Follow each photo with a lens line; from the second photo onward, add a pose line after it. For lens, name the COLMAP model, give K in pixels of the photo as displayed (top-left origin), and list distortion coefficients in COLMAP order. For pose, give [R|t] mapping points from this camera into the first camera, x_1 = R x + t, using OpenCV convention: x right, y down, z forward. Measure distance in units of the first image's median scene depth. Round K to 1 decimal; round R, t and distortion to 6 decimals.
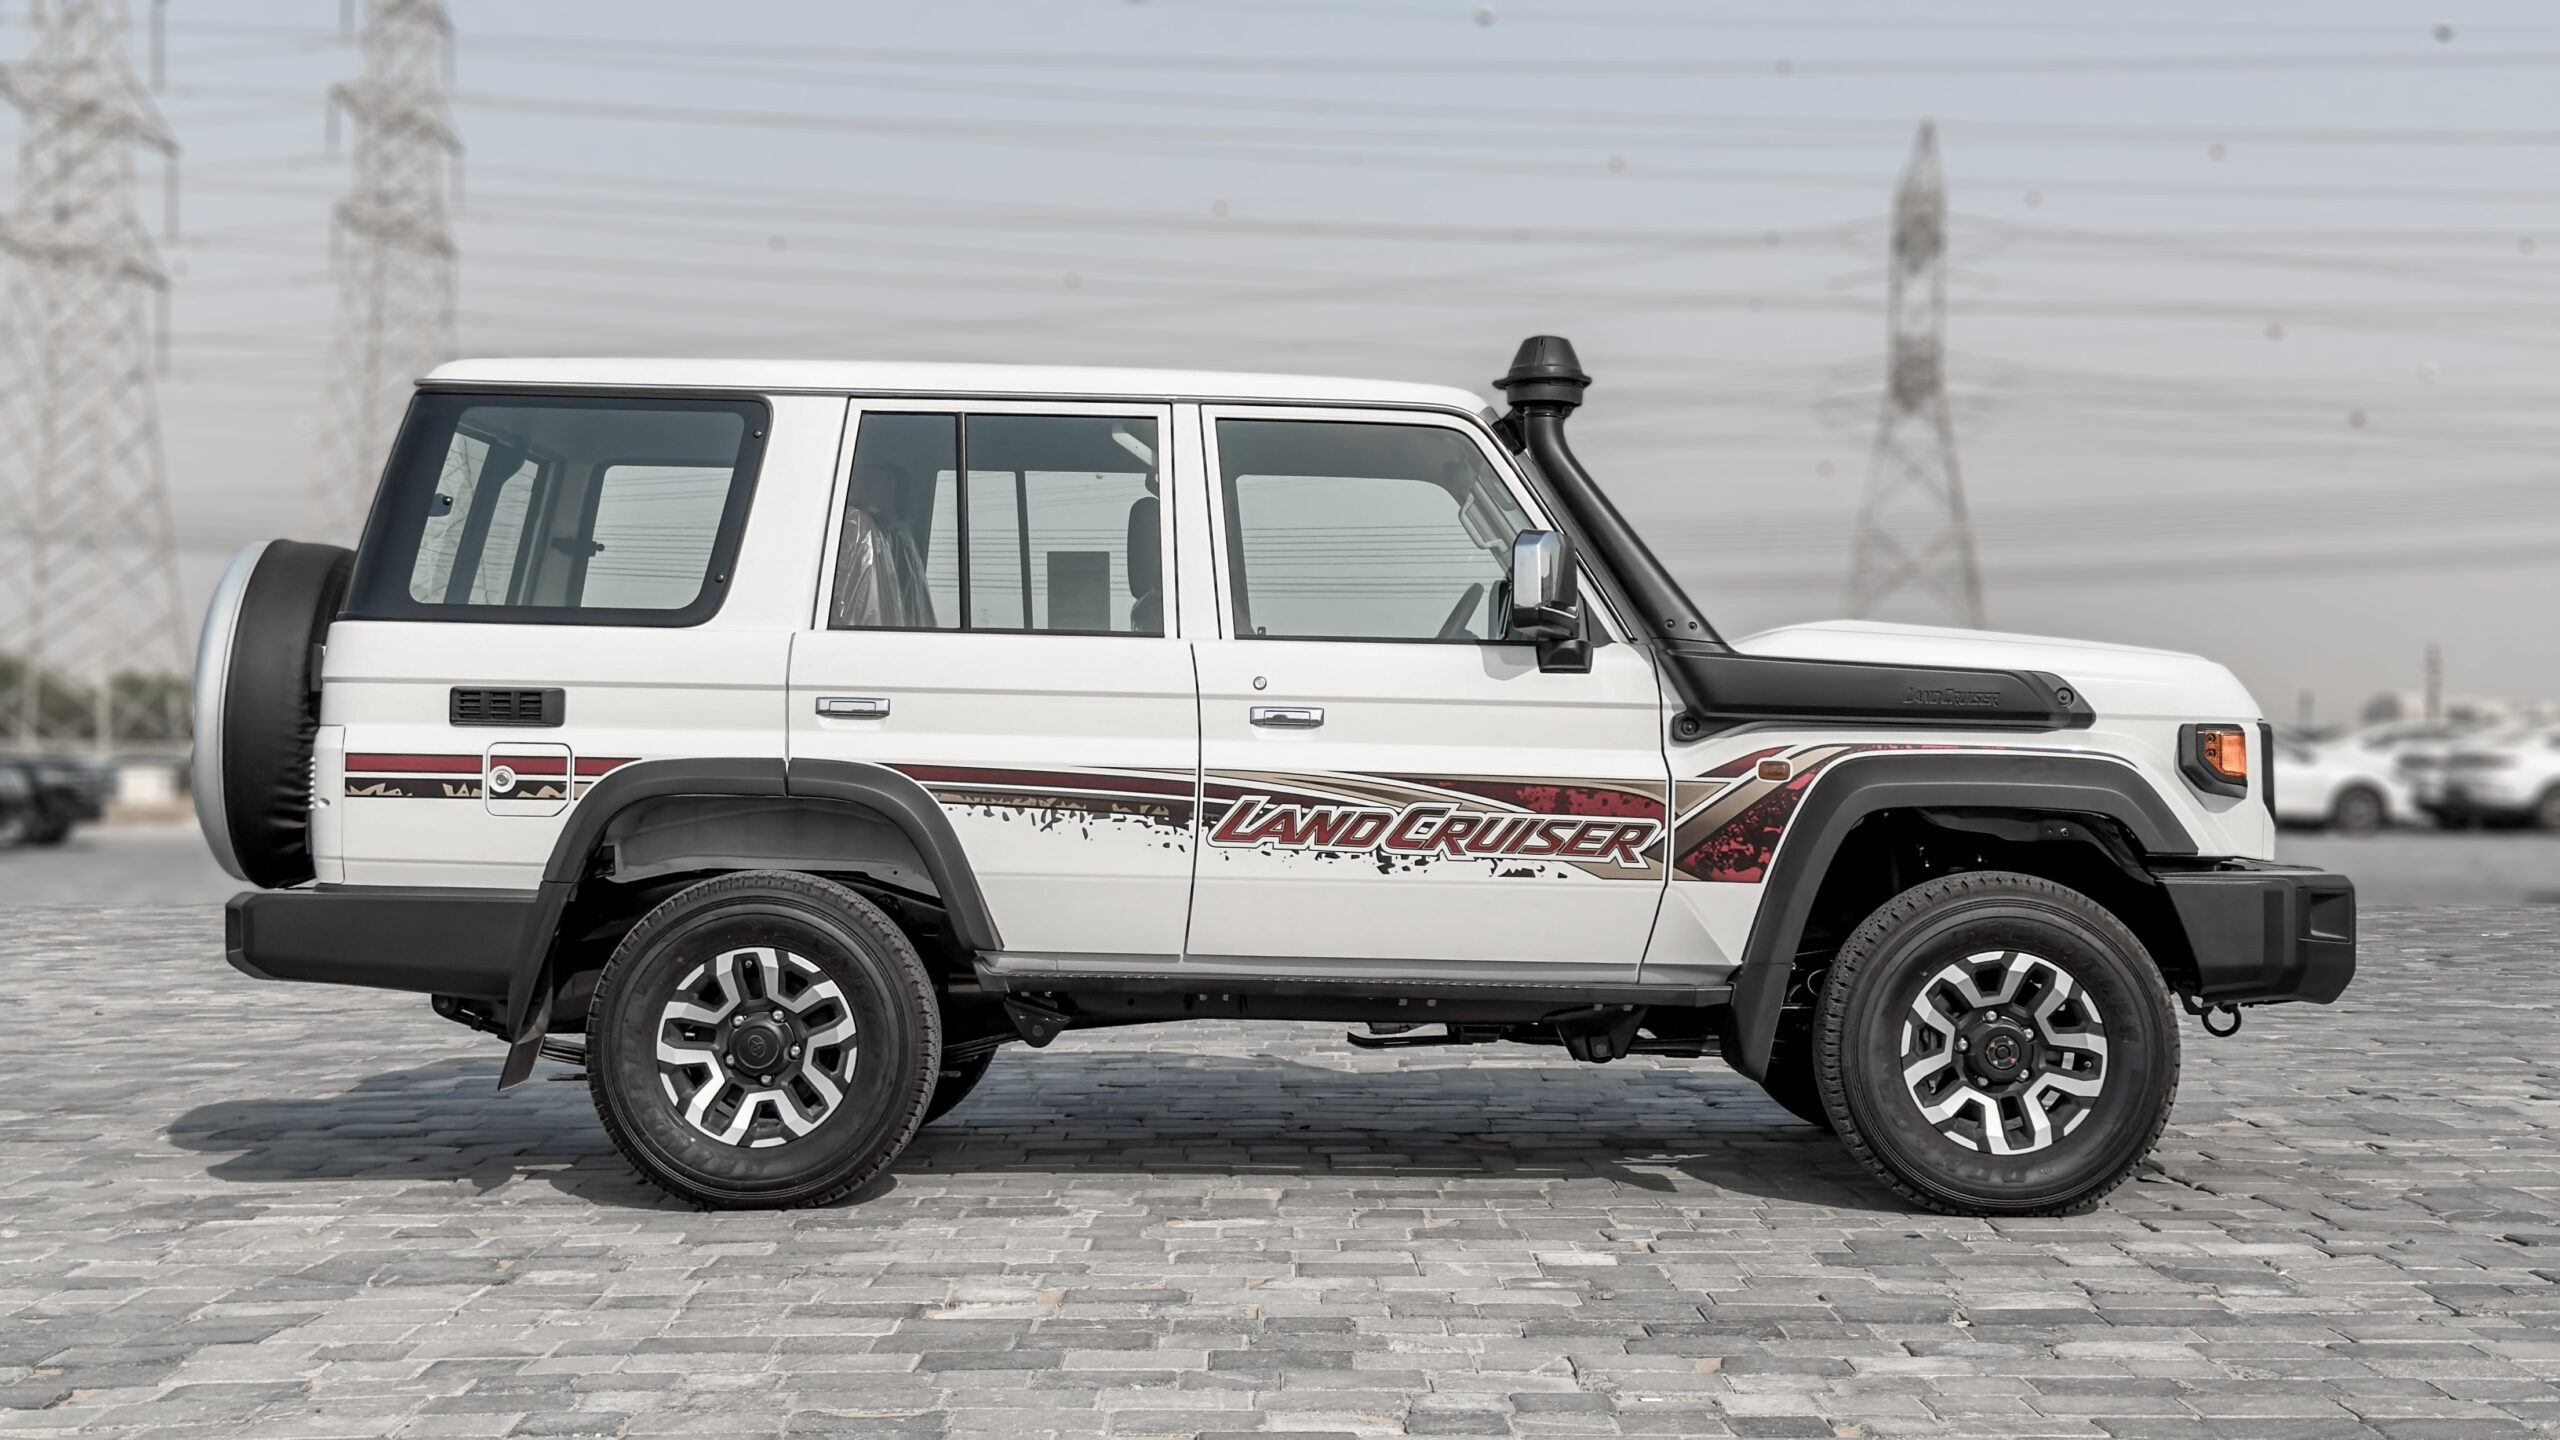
lens RADIAL K [[3030.1, 0, 1274.3], [0, 3030.1, 738.7], [0, 0, 1]] dist [0.163338, -0.249151]
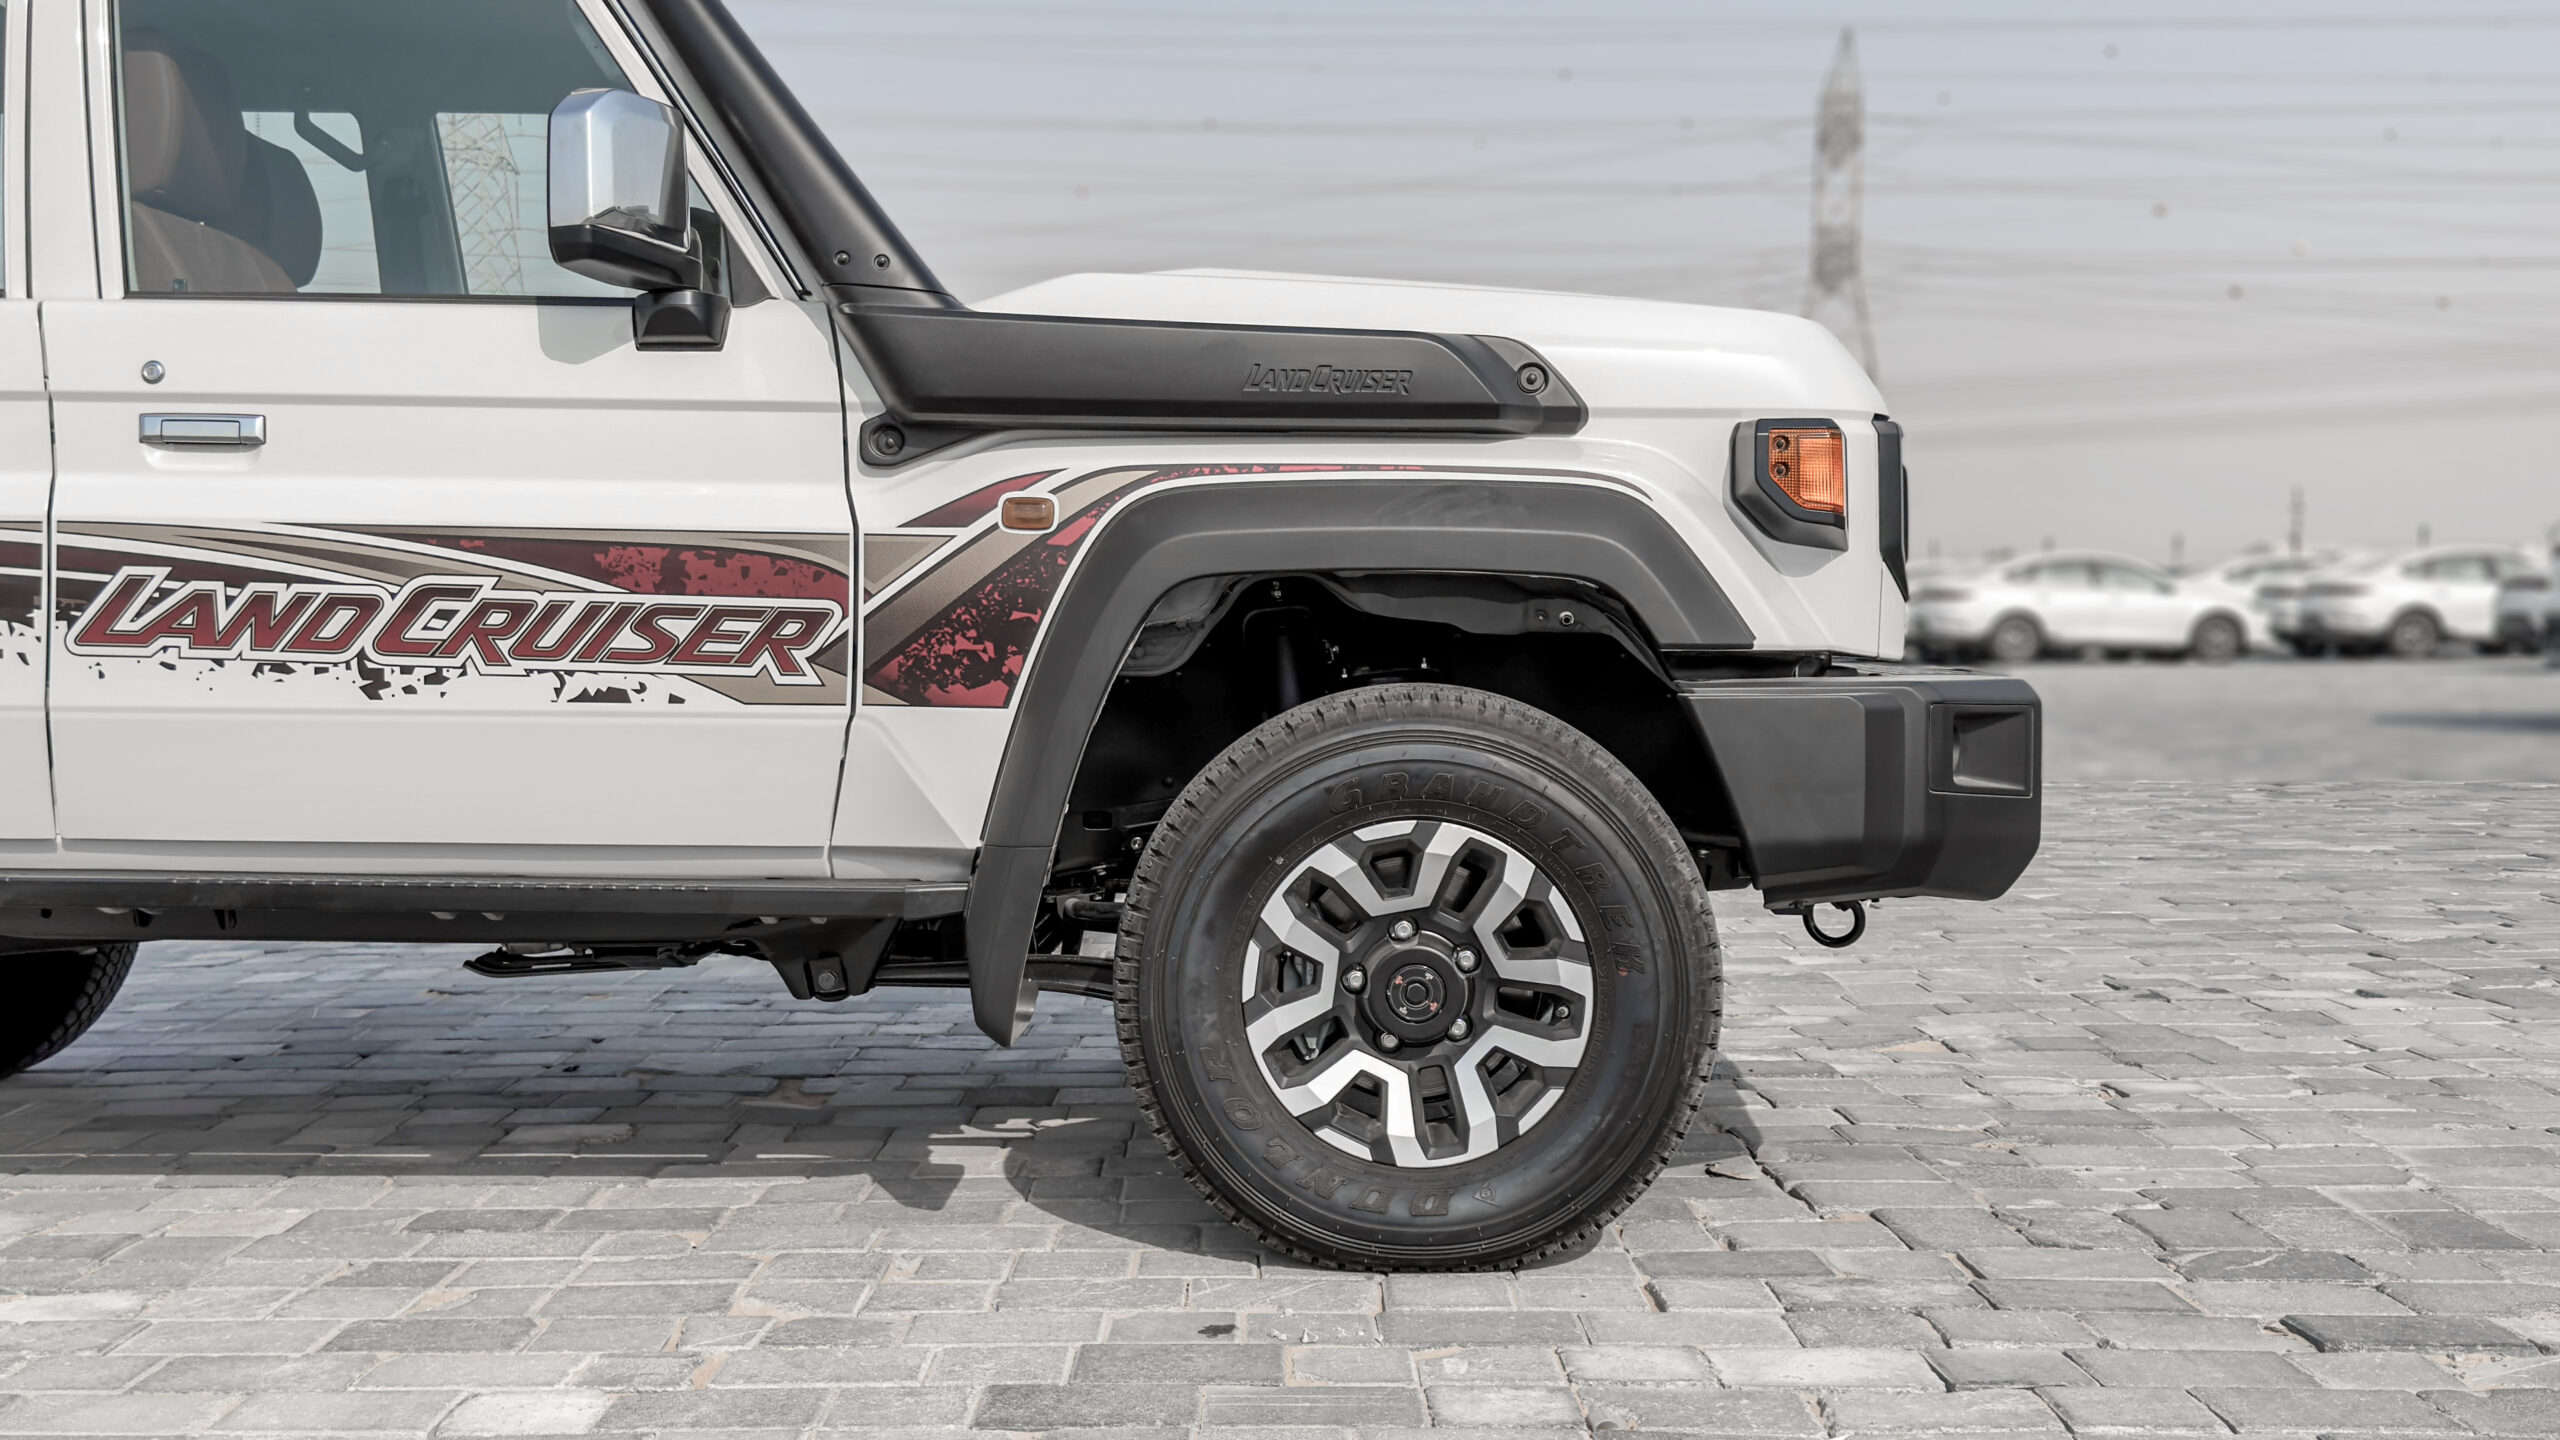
lens RADIAL K [[2694.5, 0, 1127.0], [0, 2694.5, 750.9], [0, 0, 1]] dist [0.183570, -0.347513]
pose [[0.999038, -0.009798, -0.042739, 0.203601], [0.012254, 0.998265, 0.057590, 0.026075], [0.042100, -0.058059, 0.997425, 0.482666]]
